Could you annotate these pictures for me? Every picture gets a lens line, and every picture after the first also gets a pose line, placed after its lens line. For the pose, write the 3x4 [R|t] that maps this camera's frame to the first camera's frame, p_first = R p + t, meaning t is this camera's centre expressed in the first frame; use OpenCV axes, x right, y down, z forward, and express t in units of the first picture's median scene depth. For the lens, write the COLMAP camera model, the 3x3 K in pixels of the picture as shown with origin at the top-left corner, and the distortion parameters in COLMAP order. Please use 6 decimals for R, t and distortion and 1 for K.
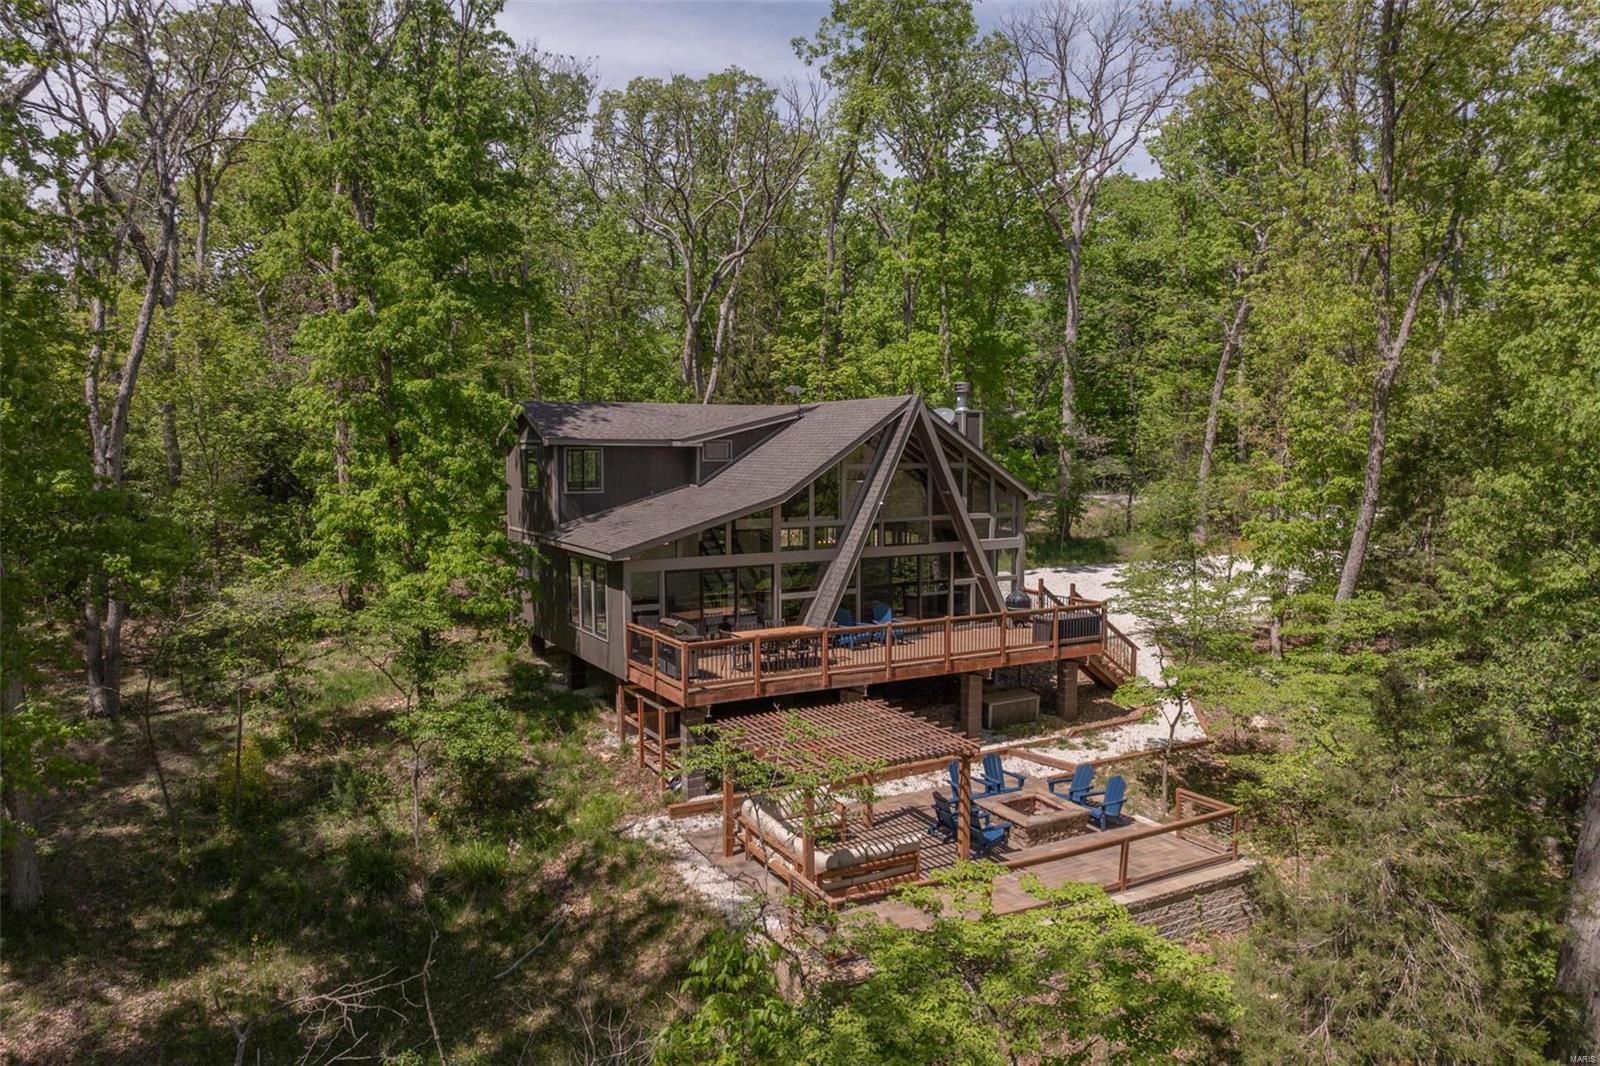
lens RADIAL K [[1105.8, 0, 802.8], [0, 1105.8, 460.7], [0, 0, 1]] dist [-0.033105, -0.003561]
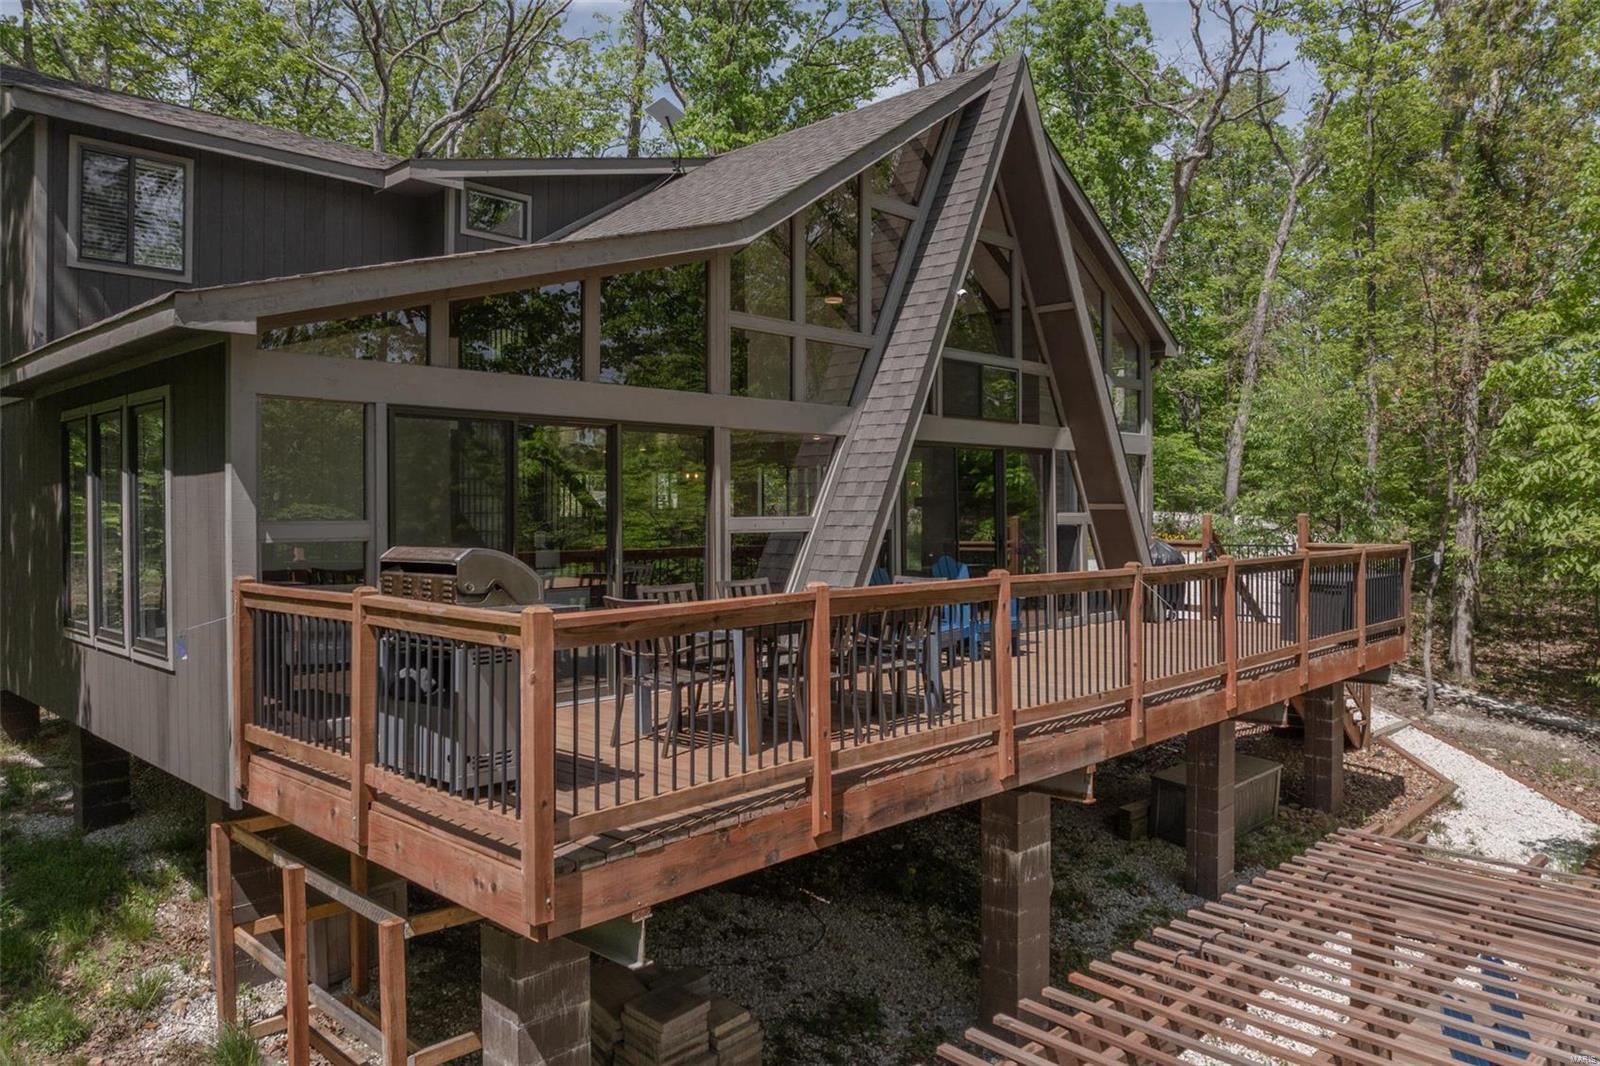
lens RADIAL K [[1121.4, 0, 800.9], [0, 1121.4, 499.6], [0, 0, 1]] dist [-0.037888, 0.004292]
pose [[0.955948, 0.000152, 0.293536, -0.110055], [0.007141, 0.999692, -0.023776, 0.134086], [-0.293449, 0.024824, 0.955652, 0.715064]]
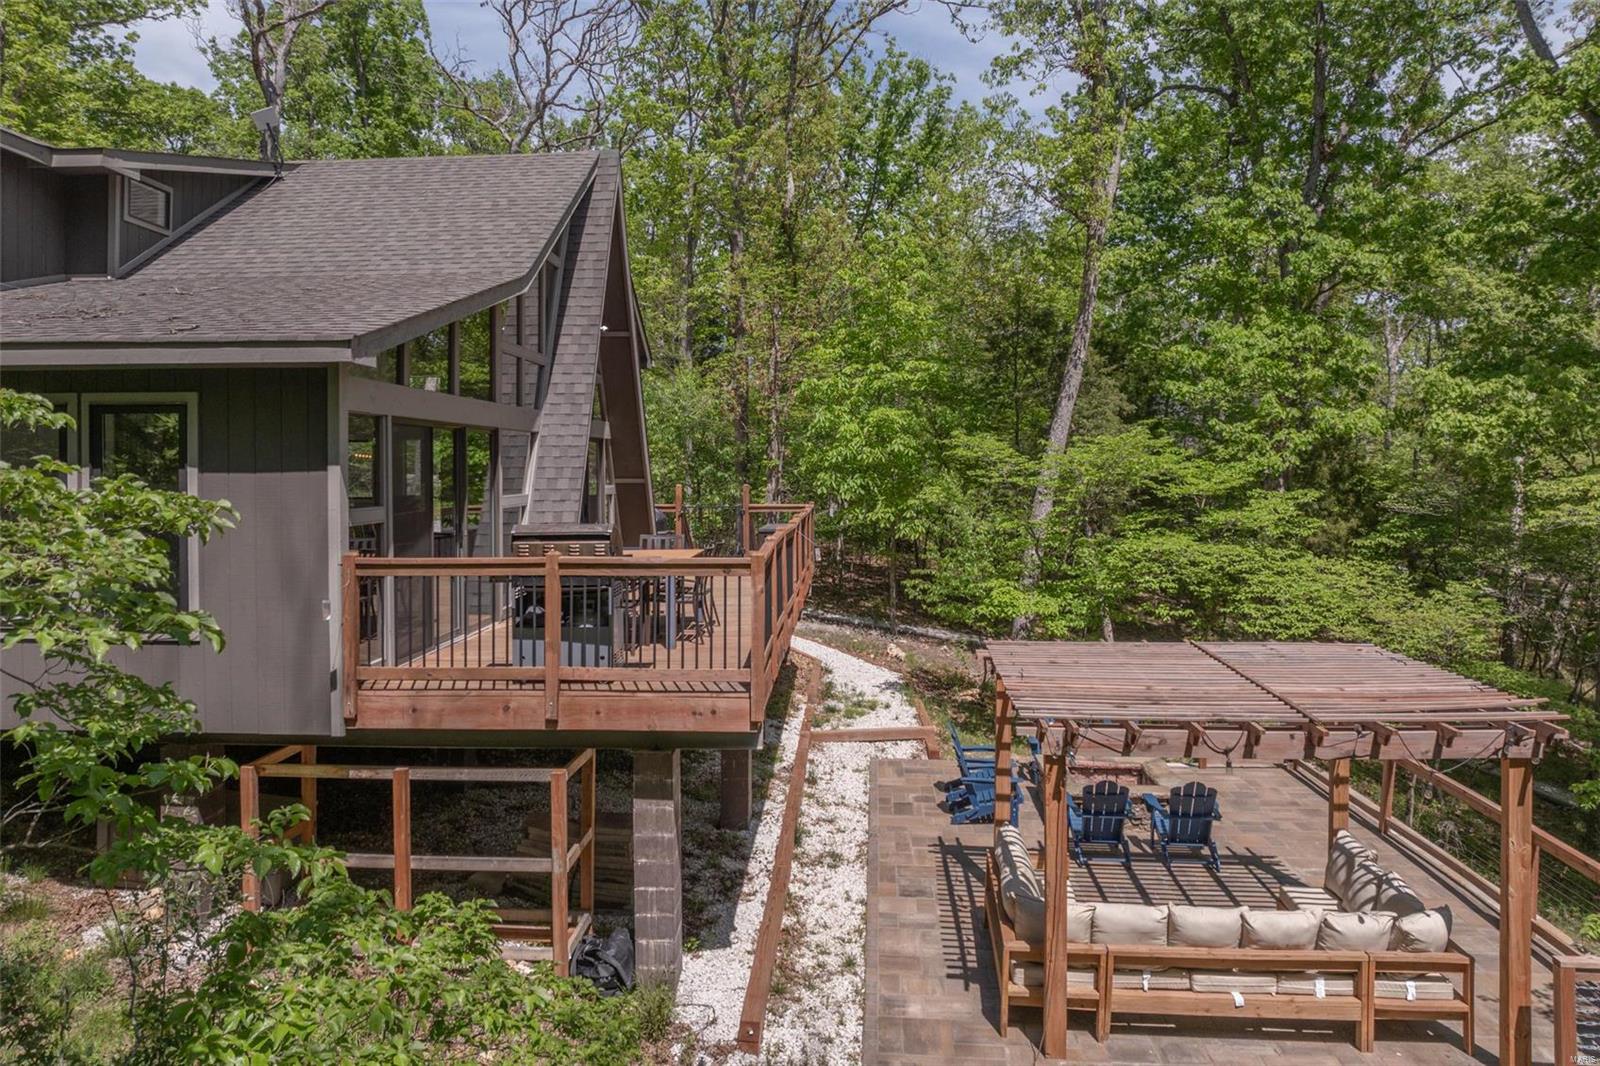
lens RADIAL K [[1105.8, 0, 802.8], [0, 1105.8, 460.7], [0, 0, 1]] dist [-0.033105, -0.003561]
pose [[0.527171, 0.001708, 0.849757, -0.376425], [0.018545, 0.999737, -0.013515, 0.123813], [-0.849557, 0.022883, 0.527001, 0.711696]]
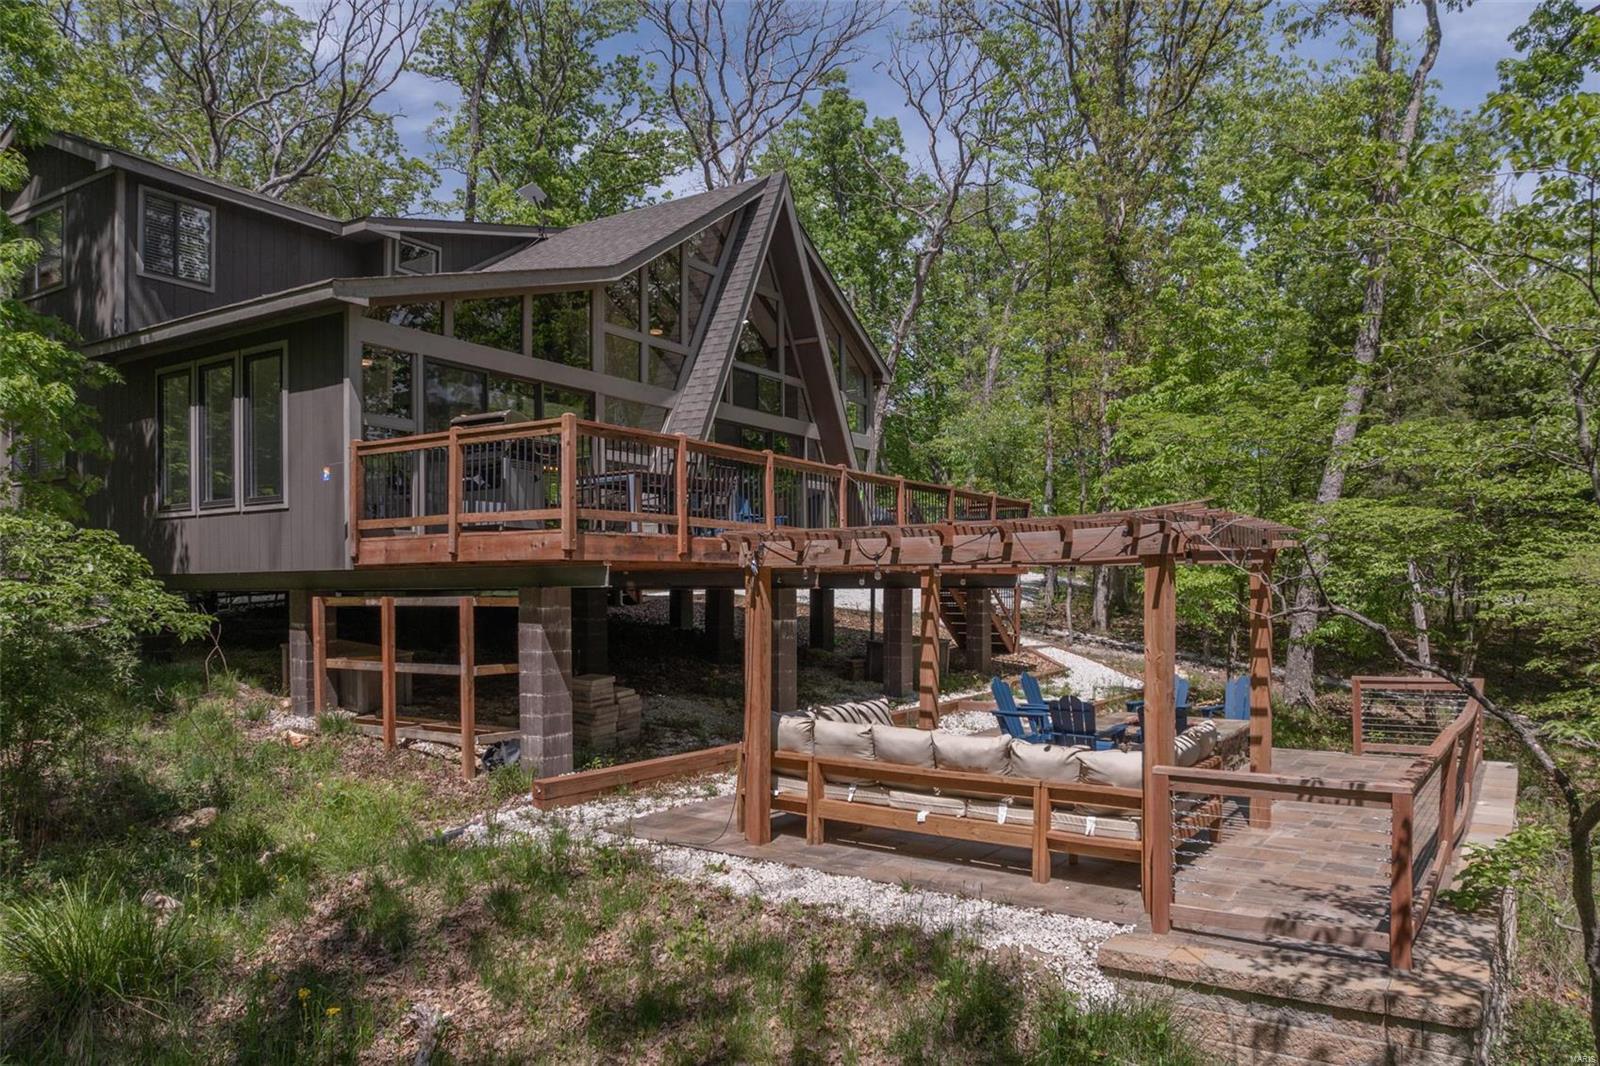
lens RADIAL K [[1110.7, 0, 805.3], [0, 1110.7, 571.8], [0, 0, 1]] dist [-0.030813, -0.003272]
pose [[0.877177, 0.002276, 0.480162, -0.219825], [0.013752, 0.999460, -0.029859, 0.220155], [-0.479971, 0.032794, 0.876671, 0.495139]]
